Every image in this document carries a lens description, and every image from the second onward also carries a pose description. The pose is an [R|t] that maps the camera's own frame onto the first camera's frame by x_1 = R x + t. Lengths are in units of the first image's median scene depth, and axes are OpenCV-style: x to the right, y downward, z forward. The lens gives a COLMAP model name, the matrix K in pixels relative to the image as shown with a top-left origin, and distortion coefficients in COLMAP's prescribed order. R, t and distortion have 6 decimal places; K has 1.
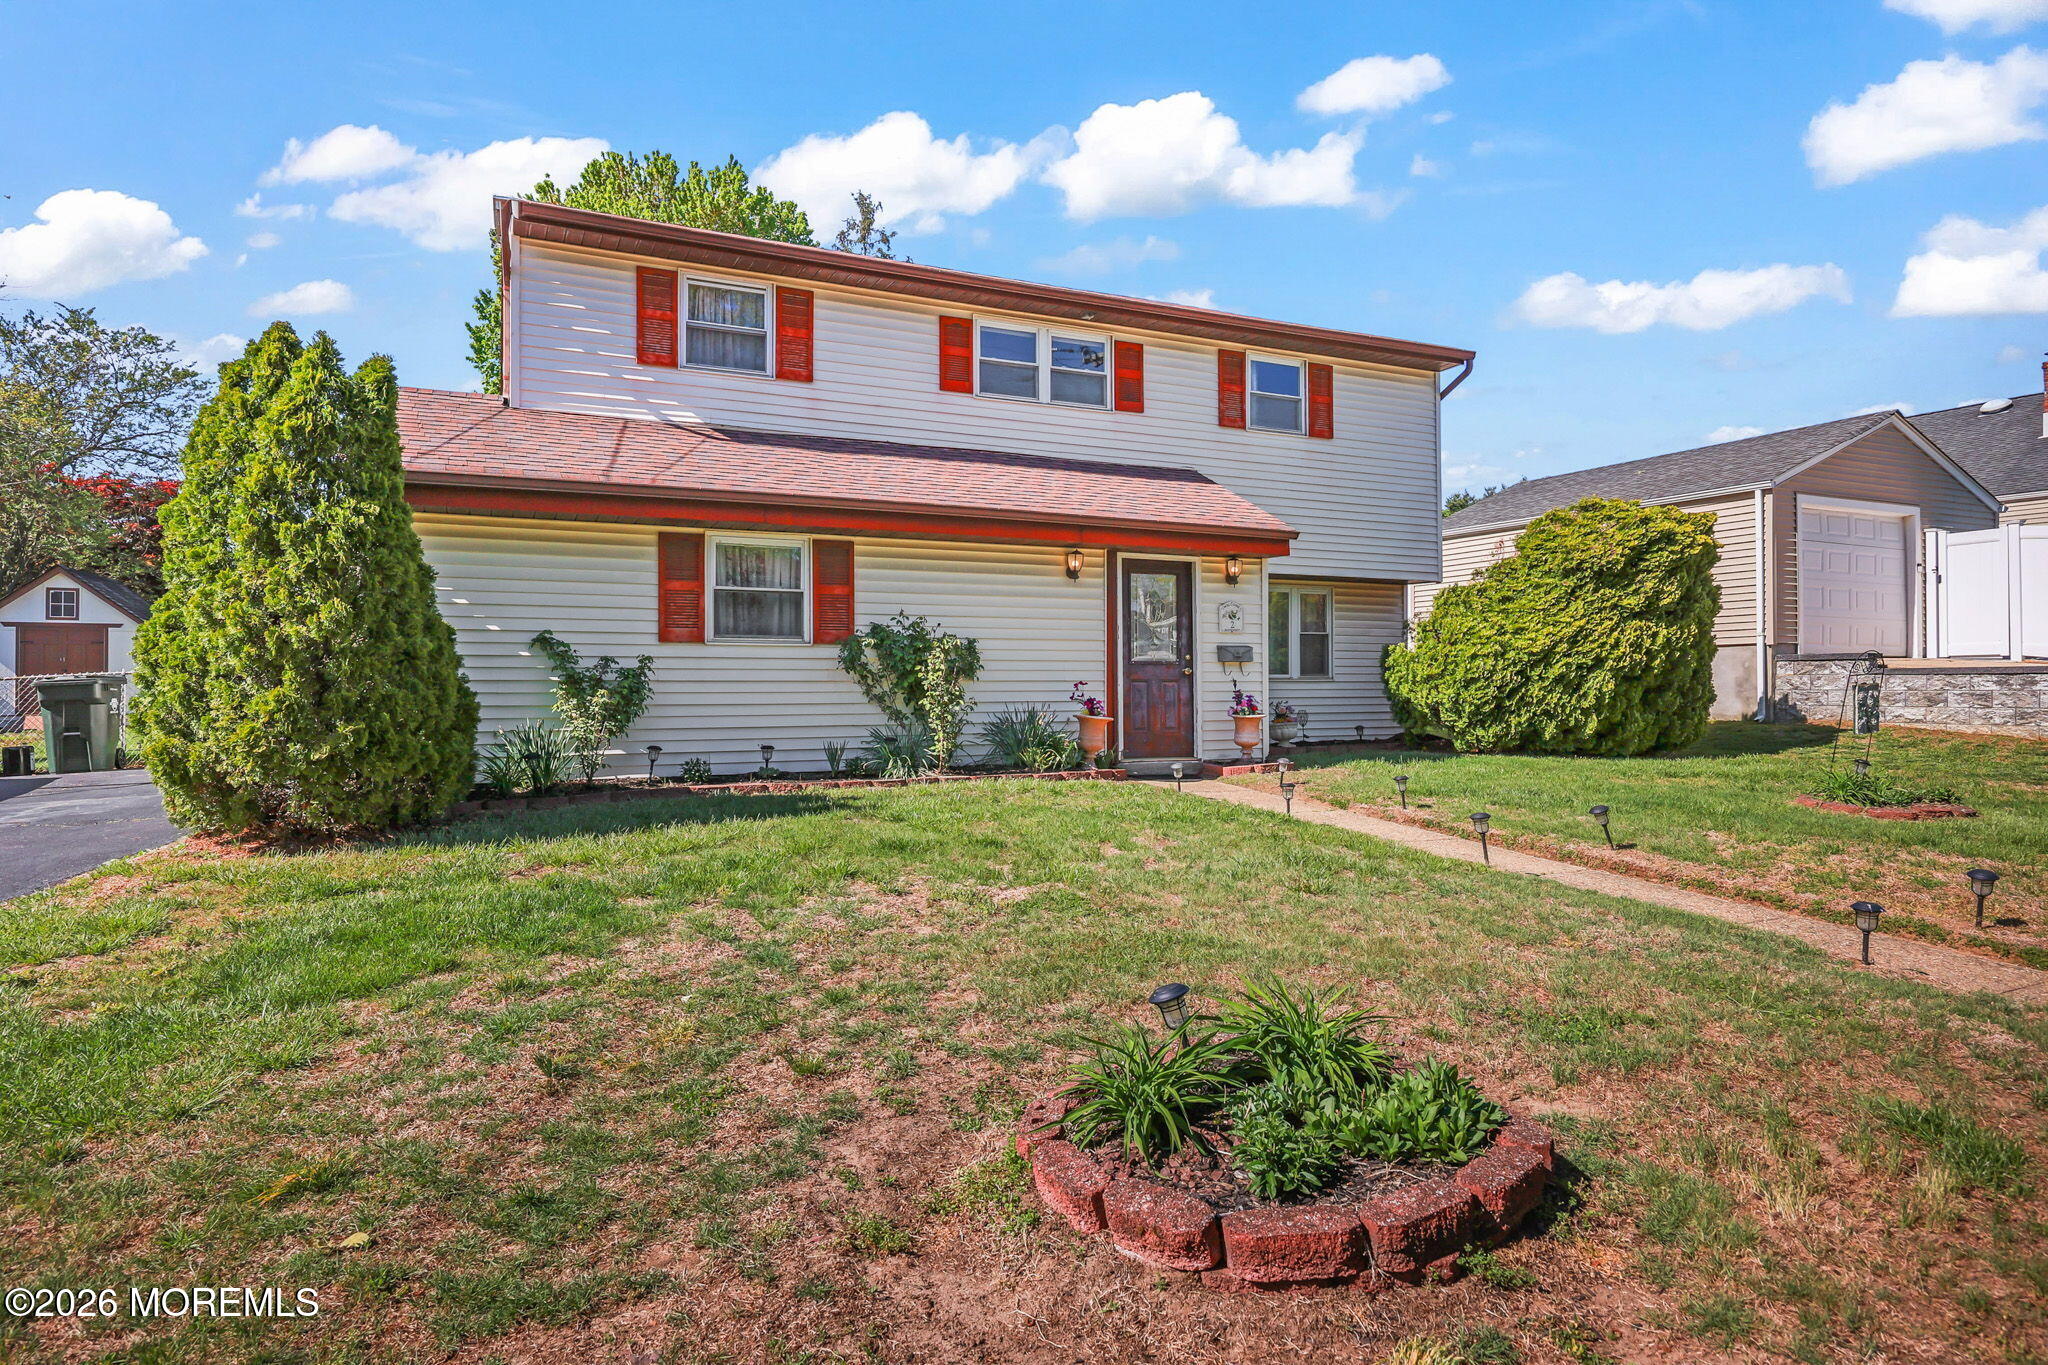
lens RADIAL K [[1018.1, 0, 903.0], [0, 1018.1, 677.2], [0, 0, 1]] dist [-0.000459, -0.000796]
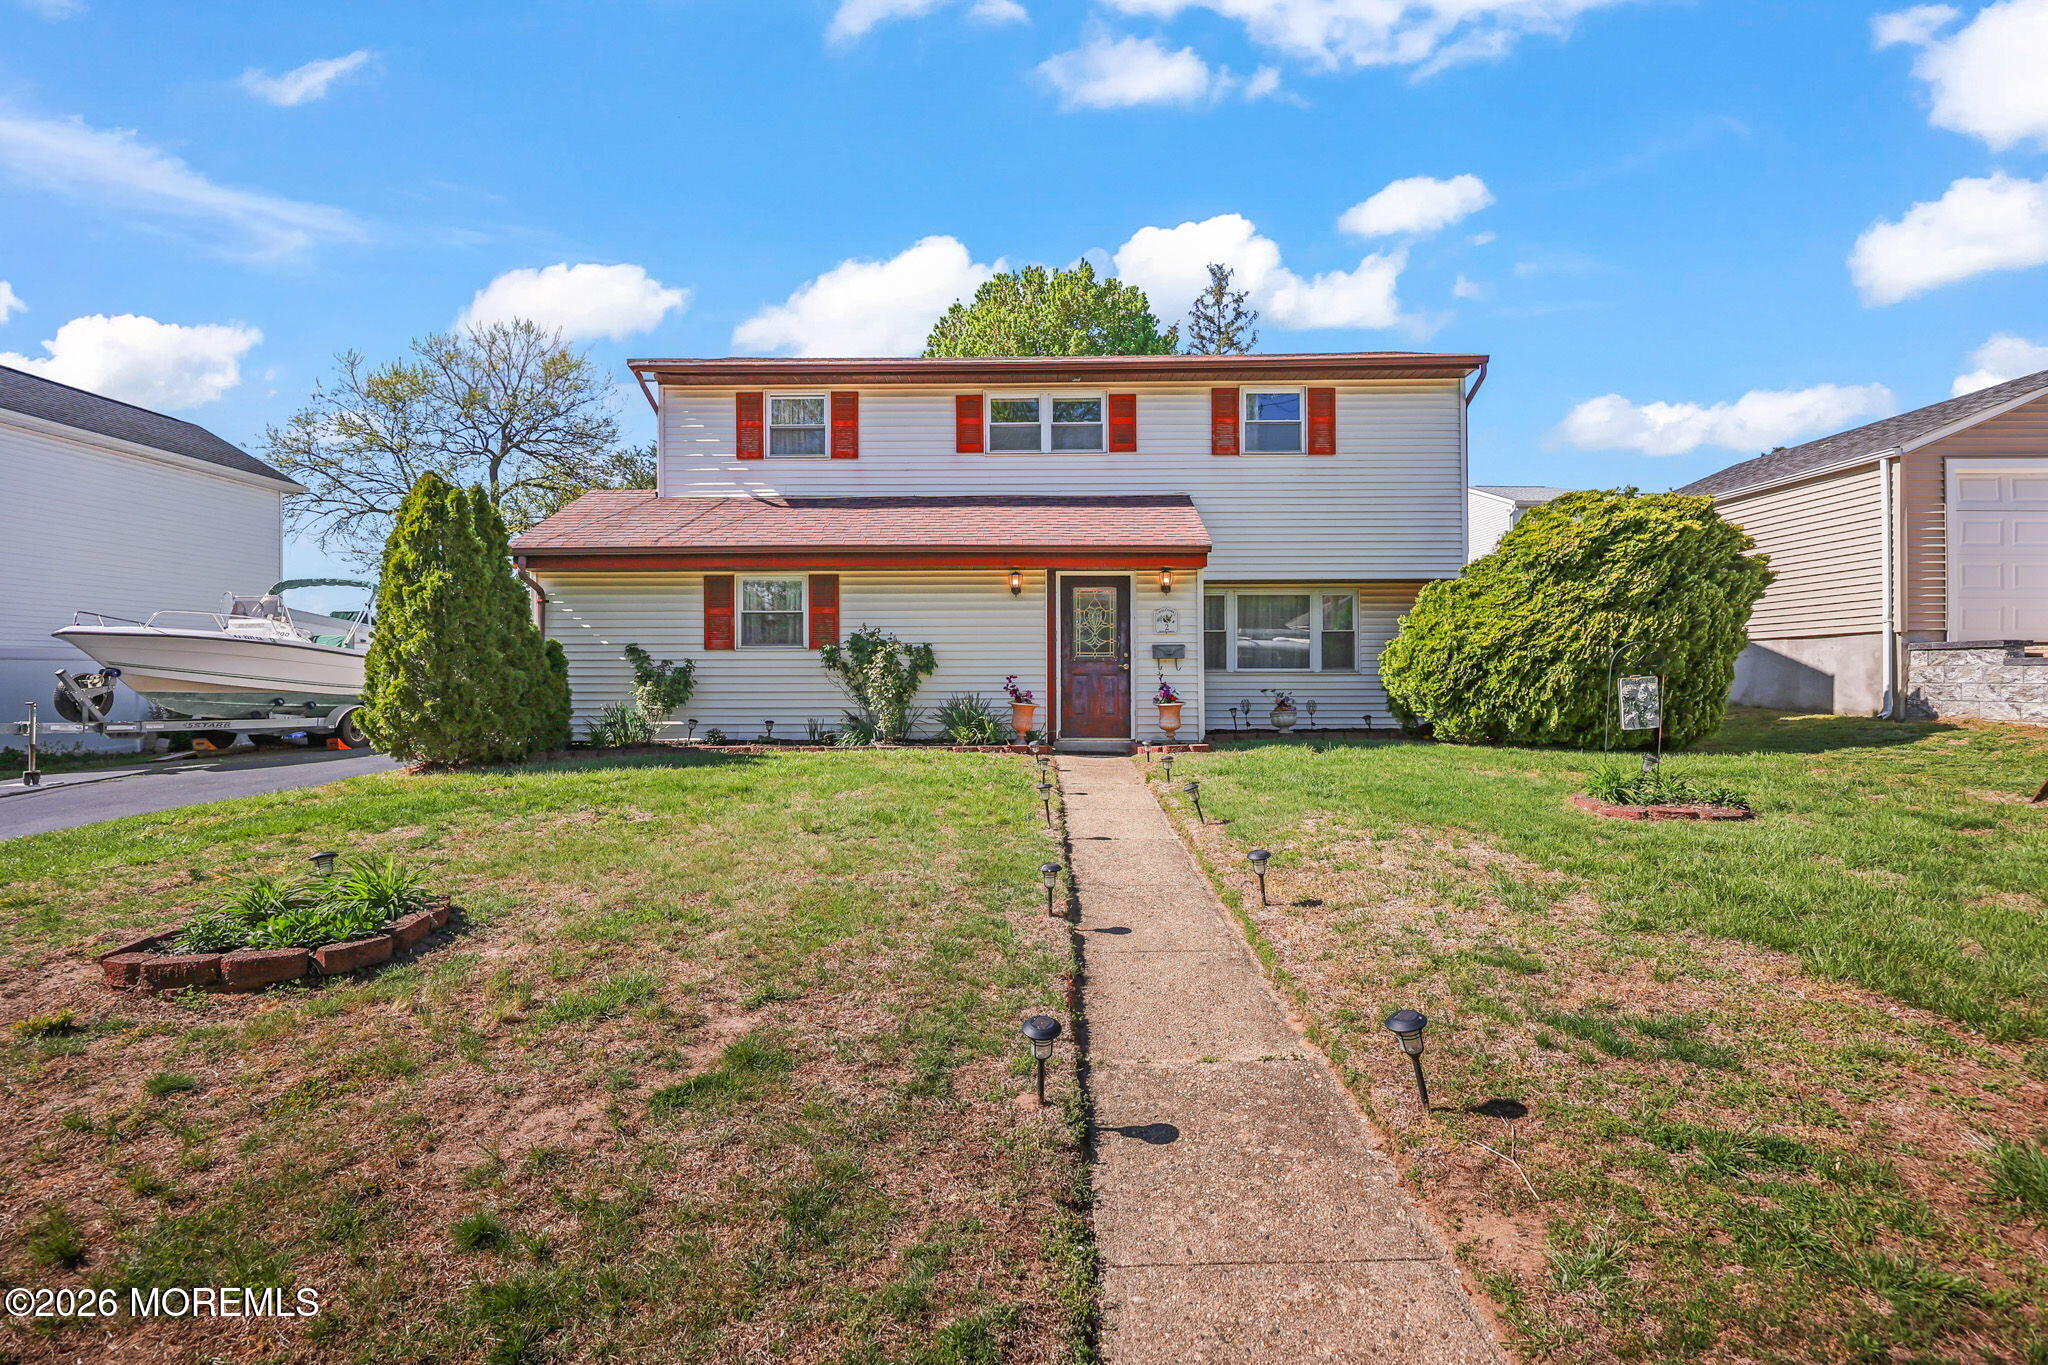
lens RADIAL K [[838.0, 0, 1029.9], [0, 838.0, 677.9], [0, 0, 1]] dist [-0.001667, -0.000353]
pose [[0.923889, -0.001067, -0.382659, 0.528402], [0.003845, 0.999972, 0.006495, 0.000381], [0.382641, -0.007472, 0.923867, 0.039644]]
